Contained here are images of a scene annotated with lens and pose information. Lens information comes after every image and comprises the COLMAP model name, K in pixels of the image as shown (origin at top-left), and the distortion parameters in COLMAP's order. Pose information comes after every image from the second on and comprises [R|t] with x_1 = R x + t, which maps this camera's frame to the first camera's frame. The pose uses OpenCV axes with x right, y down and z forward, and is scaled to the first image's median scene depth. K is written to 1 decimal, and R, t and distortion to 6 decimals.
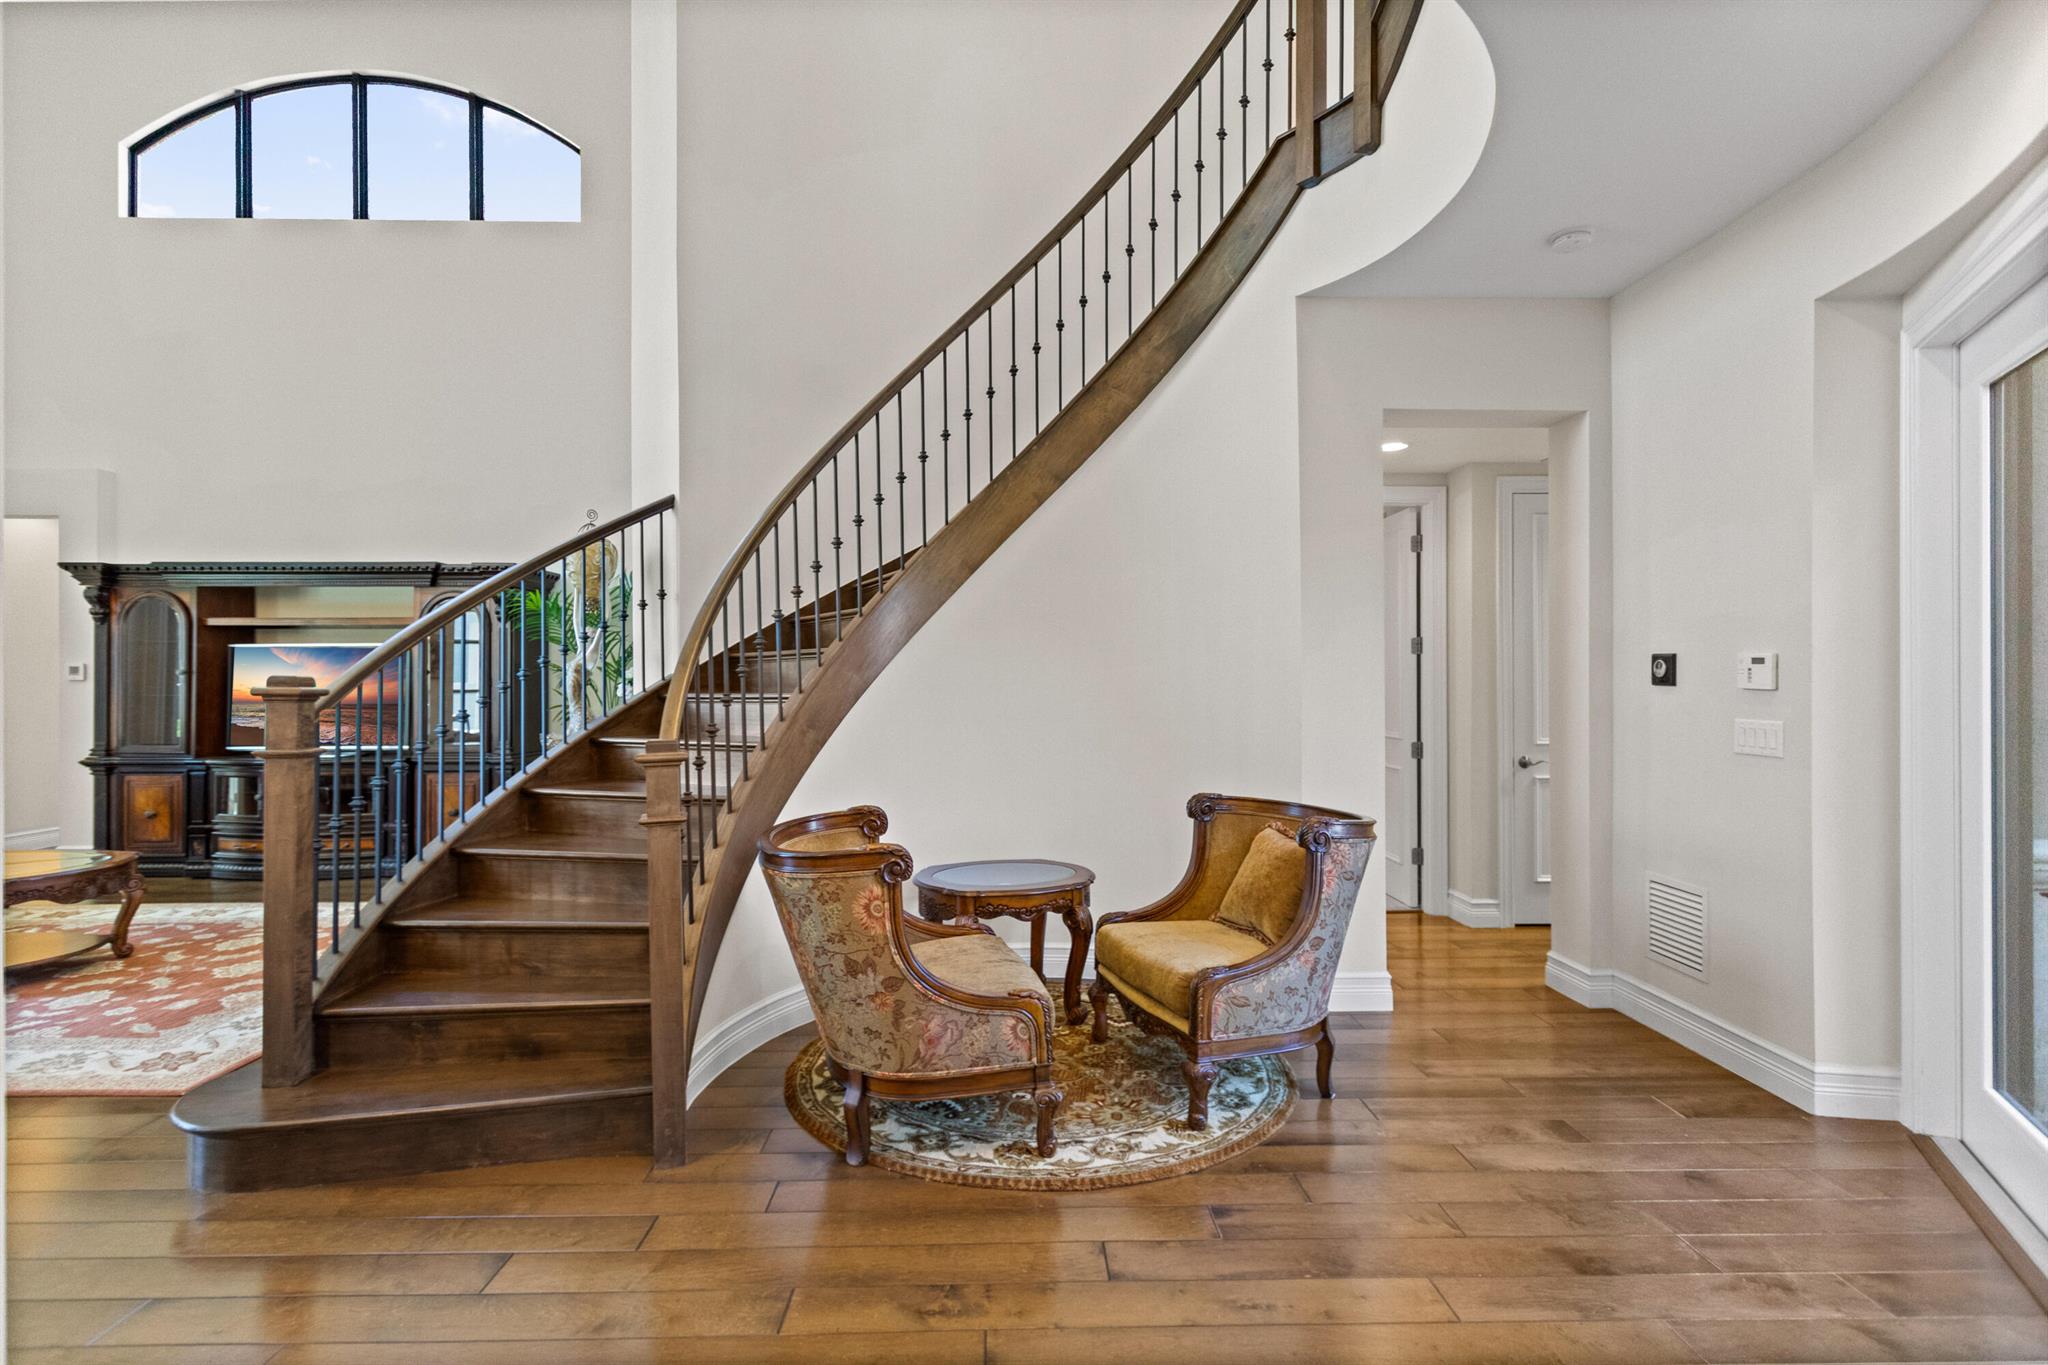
lens RADIAL K [[995.0, 0, 1016.6], [0, 995.0, 673.1], [0, 0, 1]] dist [0.001569, 0.000217]
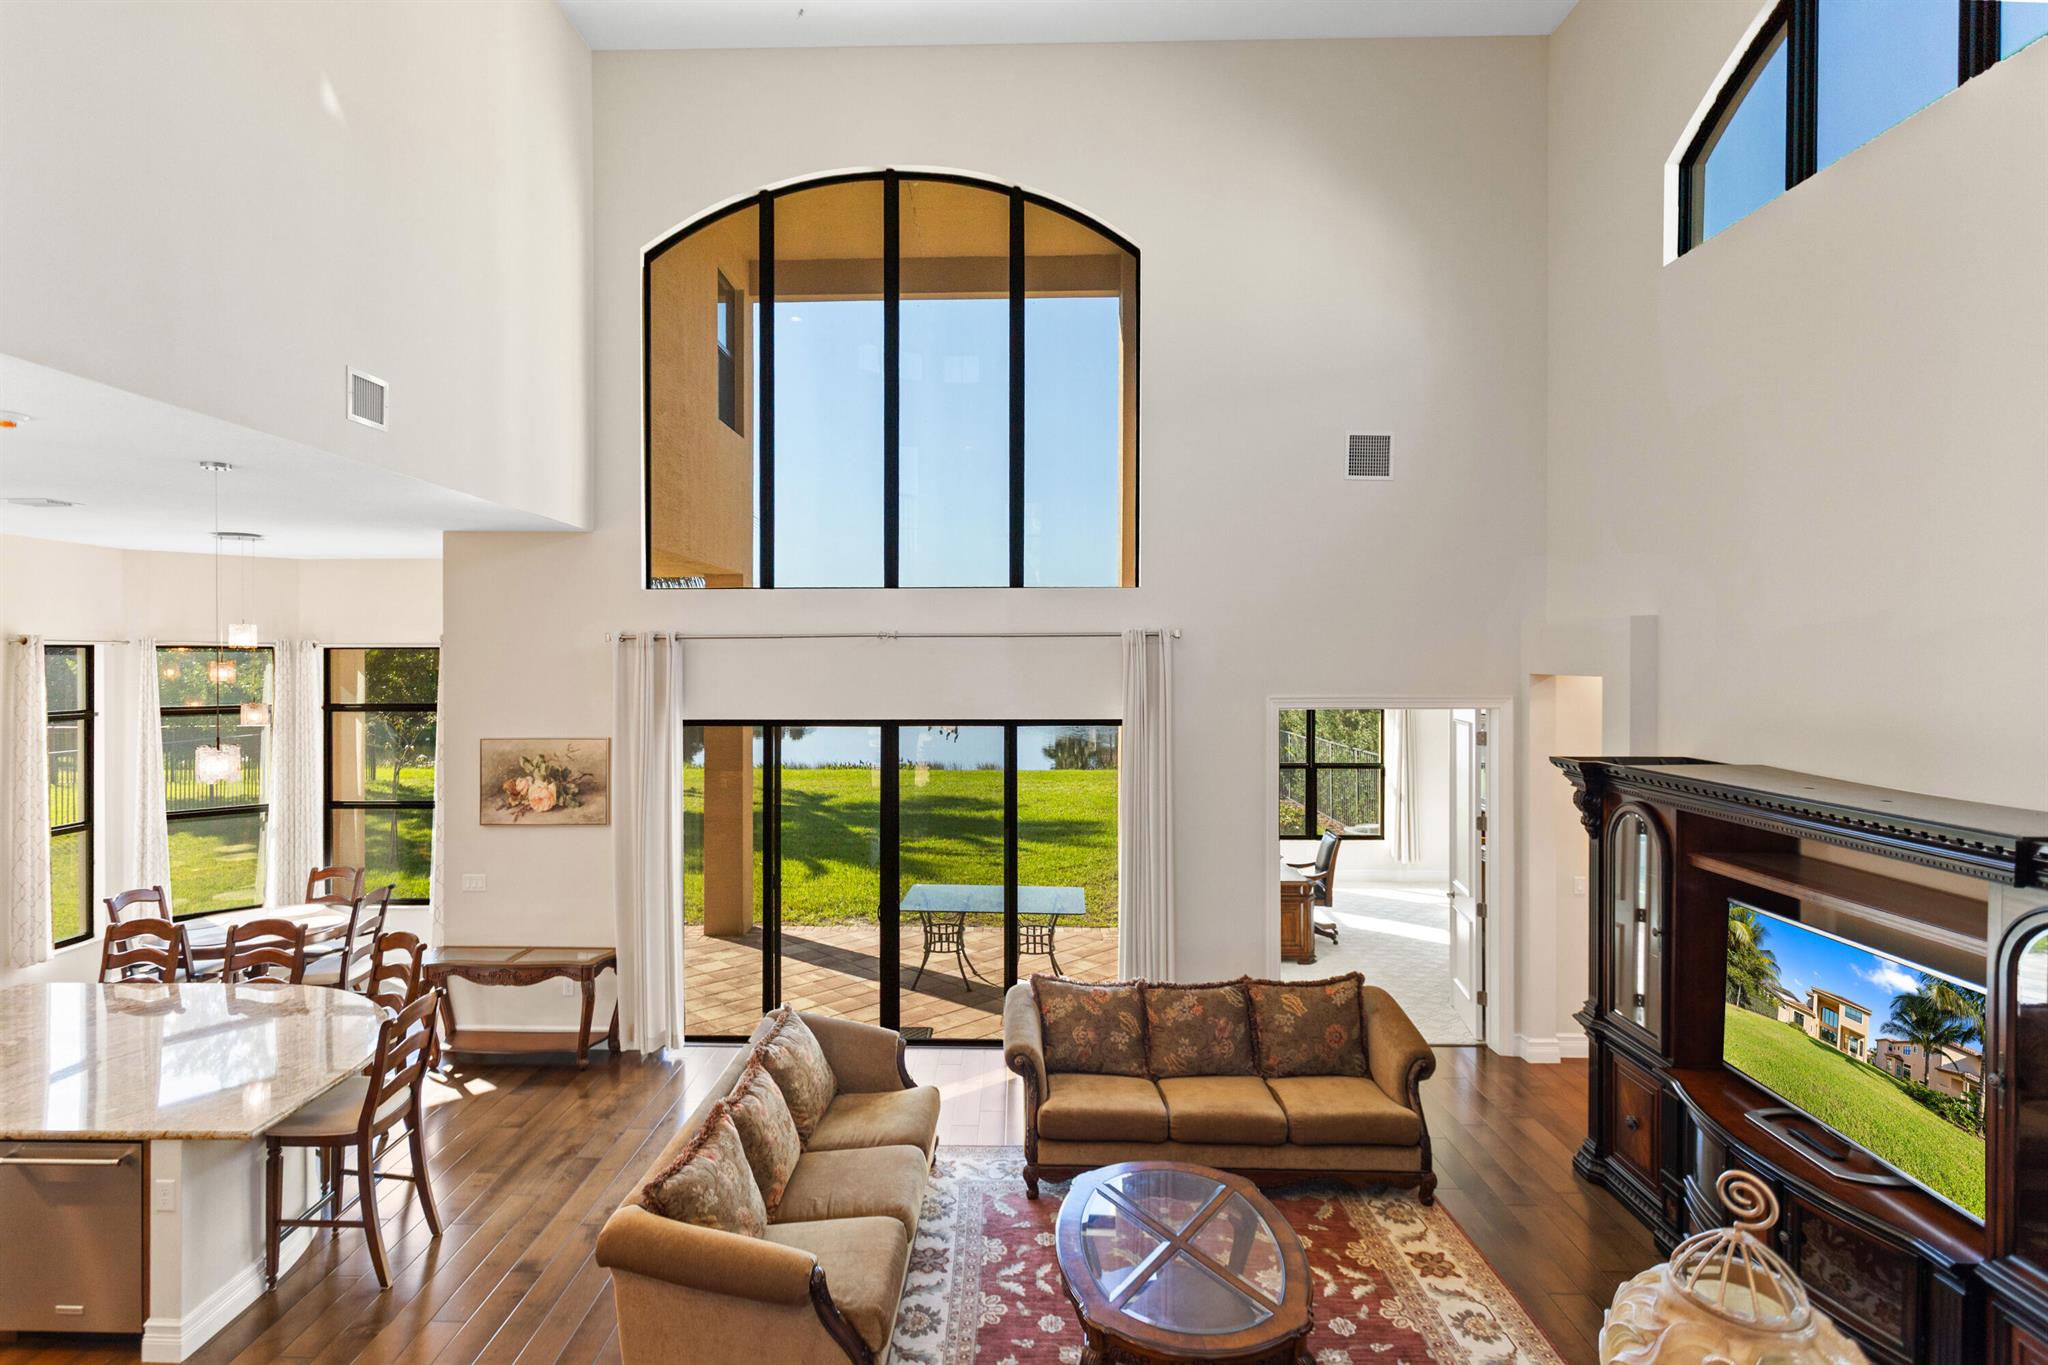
lens RADIAL K [[1018.6, 0, 997.9], [0, 1018.6, 660.5], [0, 0, 1]] dist [0.002088, 0.001182]
pose [[-0.036857, 0.005926, -0.999303, -0.138330], [0.003085, 0.999978, 0.005817, -0.188231], [0.999316, -0.002868, -0.036875, 0.581041]]
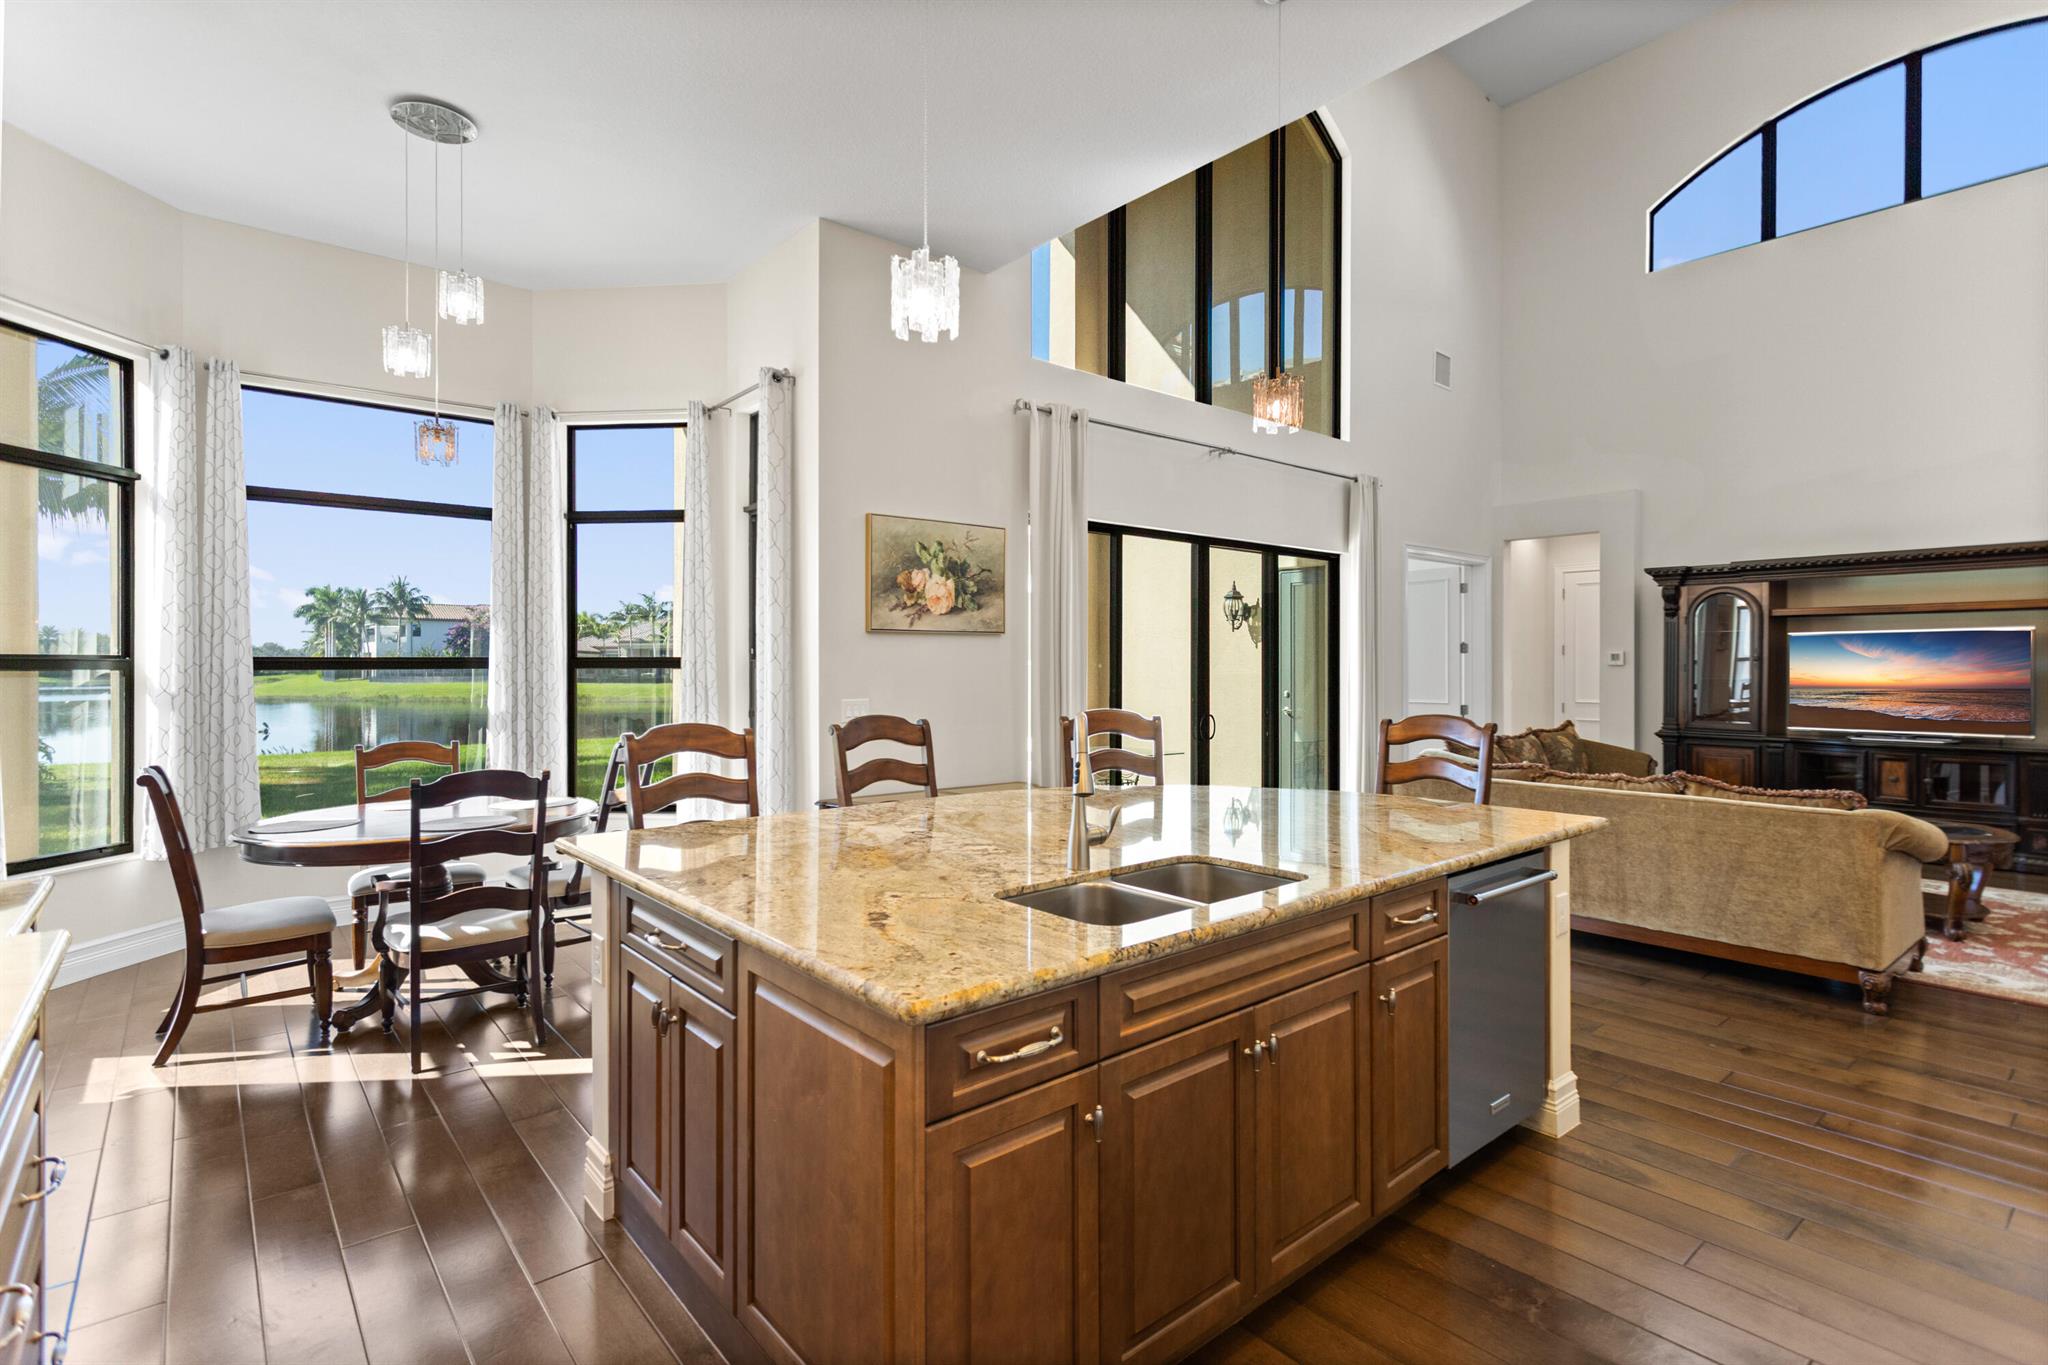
lens RADIAL K [[977.7, 0, 1013.7], [0, 977.7, 674.4], [0, 0, 1]] dist [0.002964, 0.001430]
pose [[0.630287, 0.009084, -0.776309, -0.506410], [0.000389, 0.999928, 0.012016, 0.003554], [0.776362, -0.007876, 0.630238, -0.342311]]
